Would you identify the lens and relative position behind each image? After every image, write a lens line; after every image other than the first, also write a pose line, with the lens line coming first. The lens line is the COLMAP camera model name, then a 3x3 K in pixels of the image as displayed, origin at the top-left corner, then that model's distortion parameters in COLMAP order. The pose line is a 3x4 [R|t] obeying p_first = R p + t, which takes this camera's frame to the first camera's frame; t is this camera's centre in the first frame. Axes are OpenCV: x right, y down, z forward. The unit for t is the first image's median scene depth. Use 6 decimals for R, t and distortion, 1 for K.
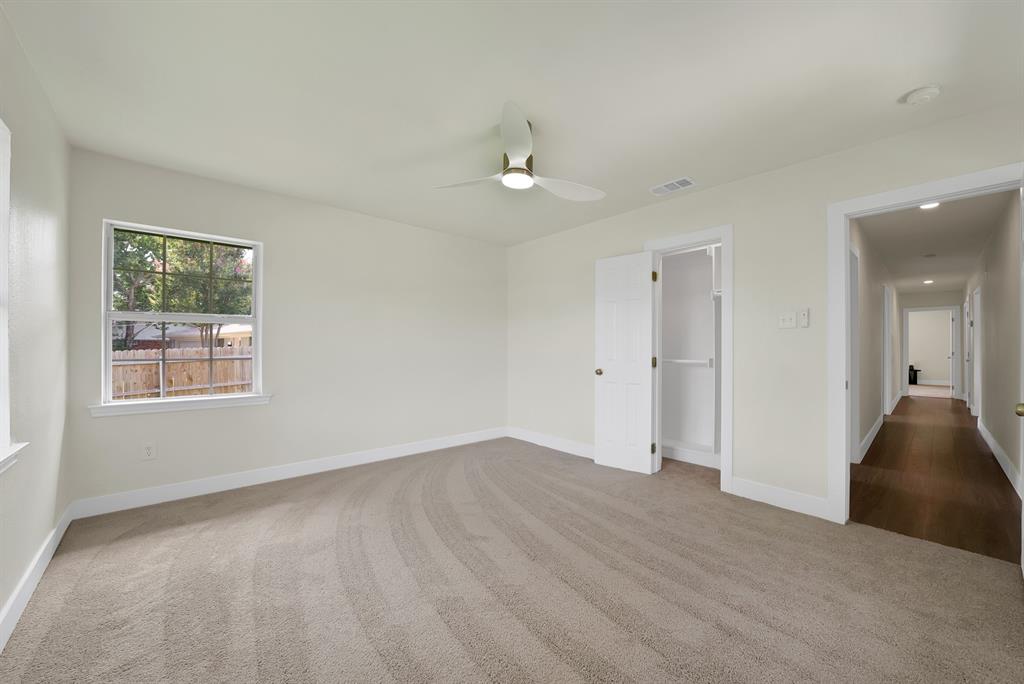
lens RADIAL K [[397.2, 0, 514.4], [0, 397.2, 356.2], [0, 0, 1]] dist [-0.000493, -0.000088]
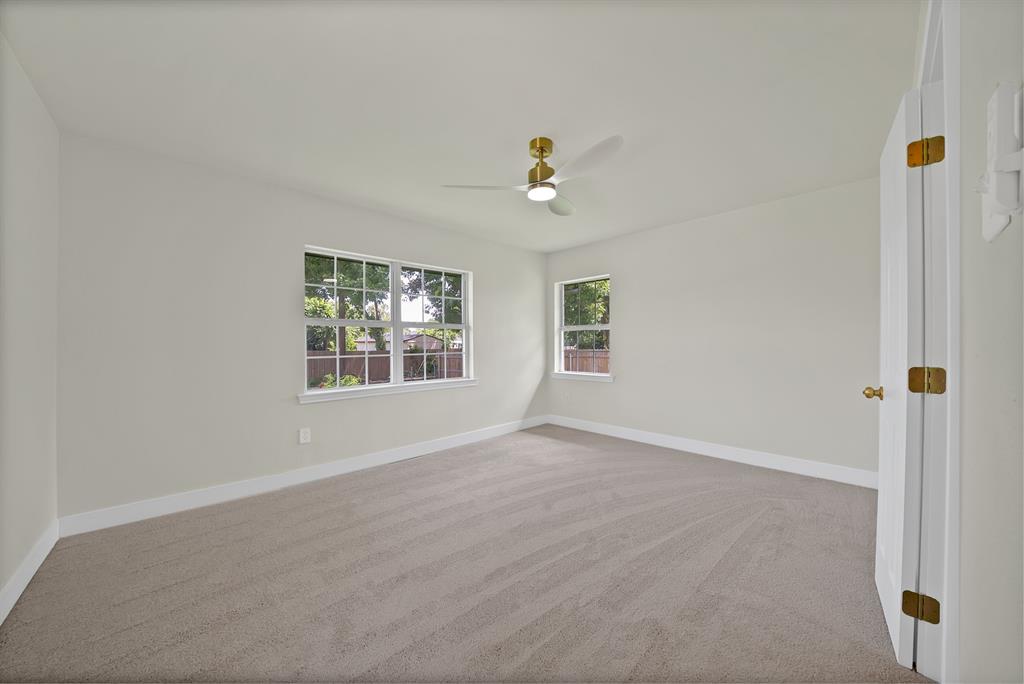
lens RADIAL K [[349.5, 0, 512.0], [0, 349.5, 342.0], [0, 0, 1]] dist [0.000258, 0.000011]
pose [[0.020065, -0.011974, -0.999727, 0.873895], [0.004557, 0.999919, -0.011885, -0.022374], [0.999788, -0.004317, 0.020118, 0.778843]]
